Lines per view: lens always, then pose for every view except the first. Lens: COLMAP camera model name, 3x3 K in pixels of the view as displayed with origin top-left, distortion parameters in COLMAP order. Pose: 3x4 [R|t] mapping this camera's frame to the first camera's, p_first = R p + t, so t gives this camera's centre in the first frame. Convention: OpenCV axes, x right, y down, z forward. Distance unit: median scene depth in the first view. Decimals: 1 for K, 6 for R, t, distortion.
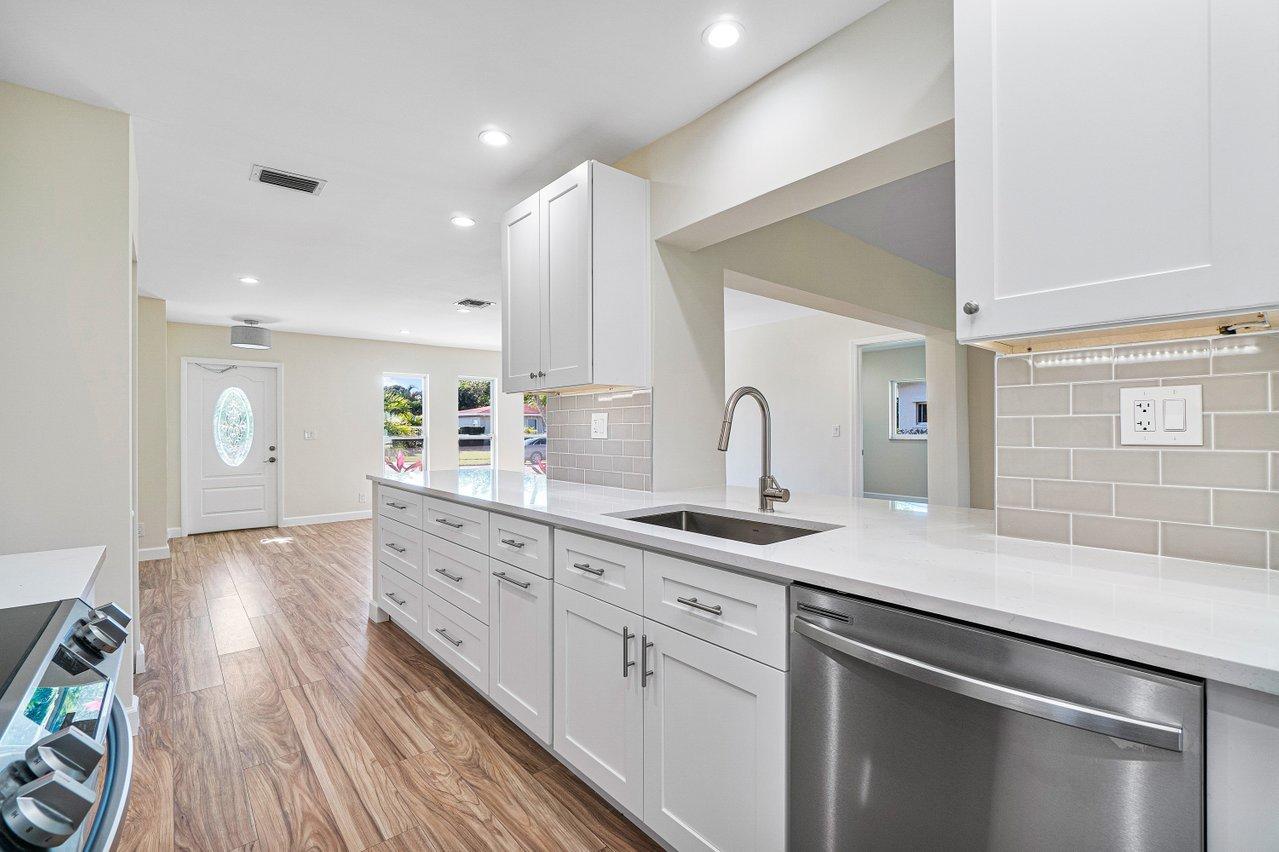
lens RADIAL K [[554.1, 0, 627.3], [0, 554.1, 426.6], [0, 0, 1]] dist [-0.007174, 0.002393]
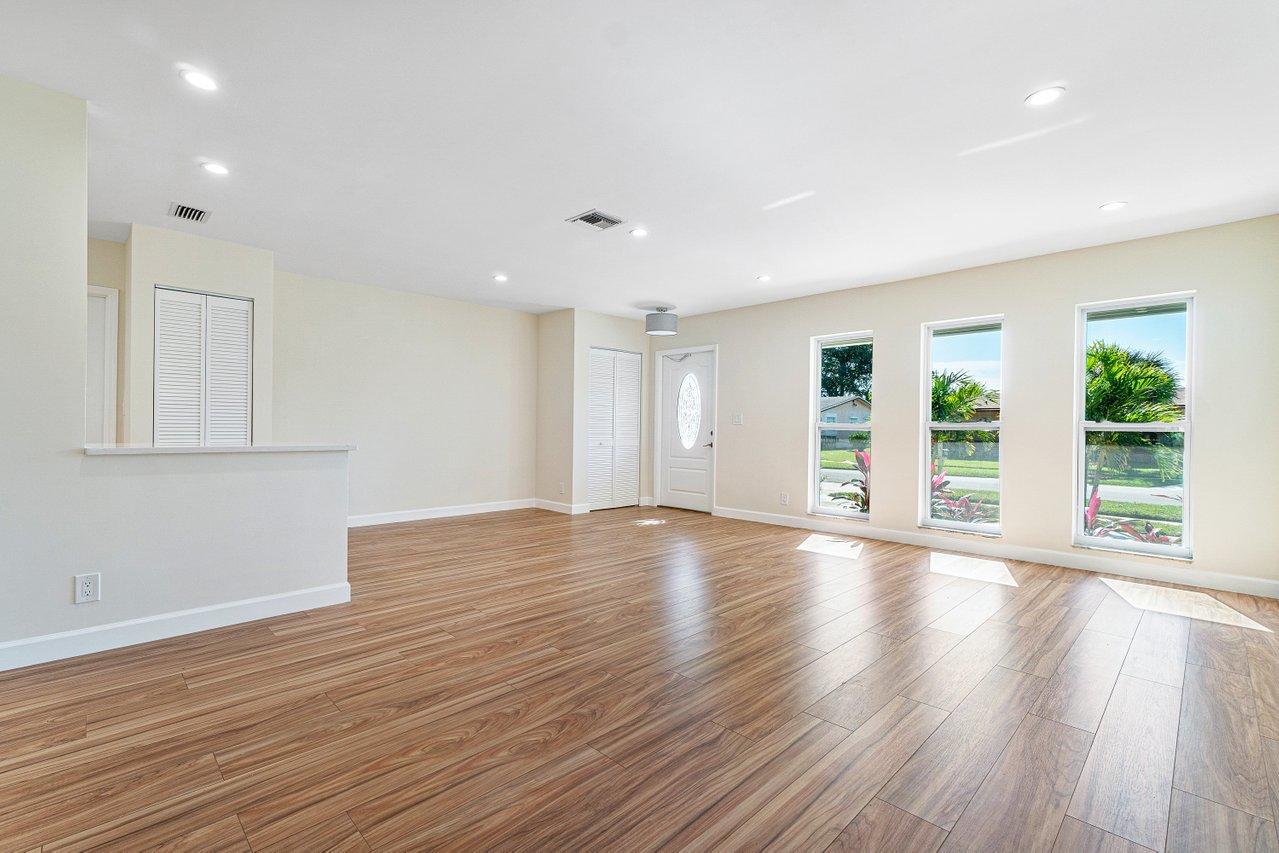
lens RADIAL K [[554.1, 0, 639.1], [0, 554.1, 434.4], [0, 0, 1]] dist [-0.007174, 0.002393]
pose [[0.077506, 0.012597, -0.996912, 0.929995], [-0.001025, 0.999921, 0.012556, 0.085882], [0.996991, 0.000049, 0.077512, 2.322498]]
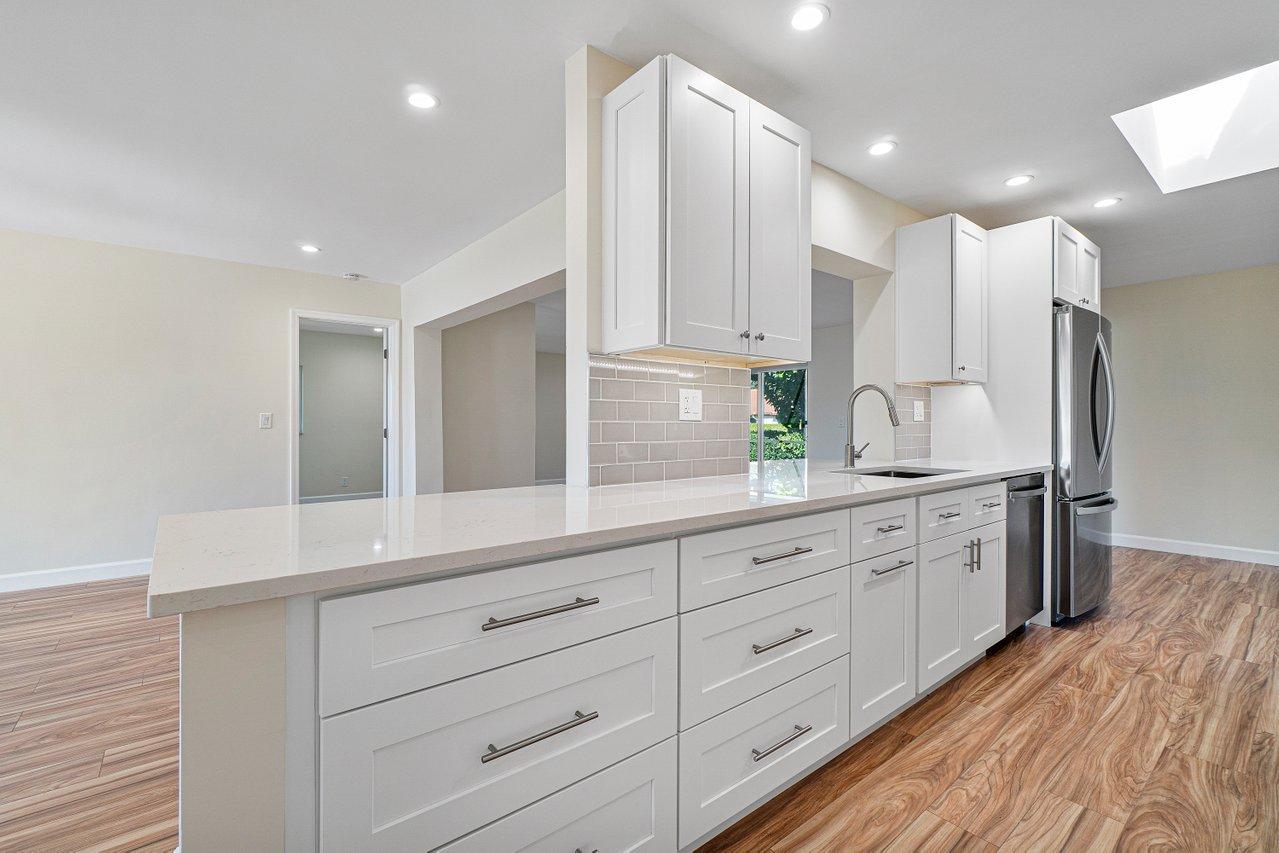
lens RADIAL K [[554.1, 0, 637.2], [0, 554.1, 412.7], [0, 0, 1]] dist [-0.007174, 0.002393]
pose [[0.027090, 0.003245, 0.999628, -1.016953], [-0.010258, 0.999943, -0.002968, 0.015924], [-0.999580, -0.010174, 0.027121, 1.235486]]
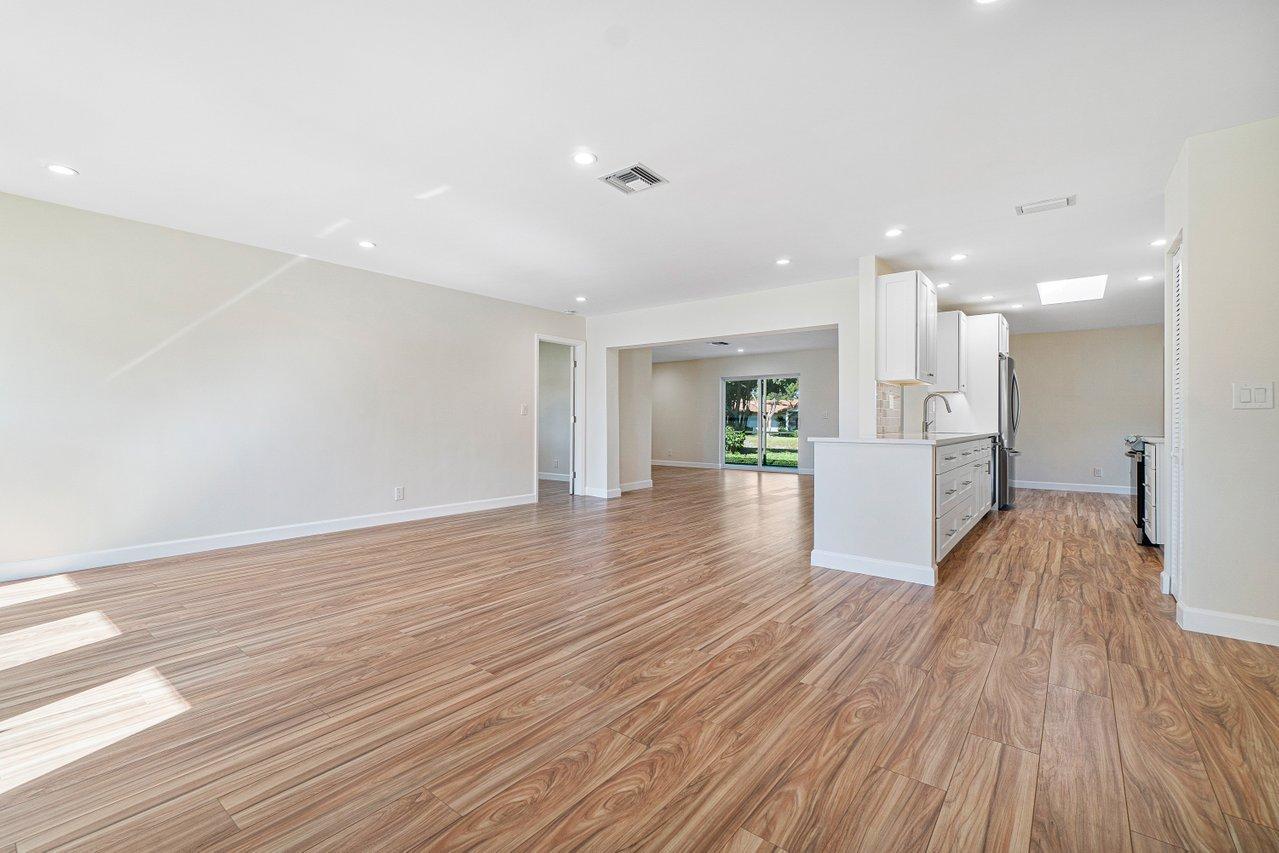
lens RADIAL K [[554.1, 0, 628.9], [0, 554.1, 409.1], [0, 0, 1]] dist [-0.007174, 0.002393]
pose [[-0.193274, 0.009696, 0.981097, -1.990703], [-0.018186, 0.999744, -0.013463, 0.077519], [-0.980976, -0.020444, -0.193048, 2.588379]]
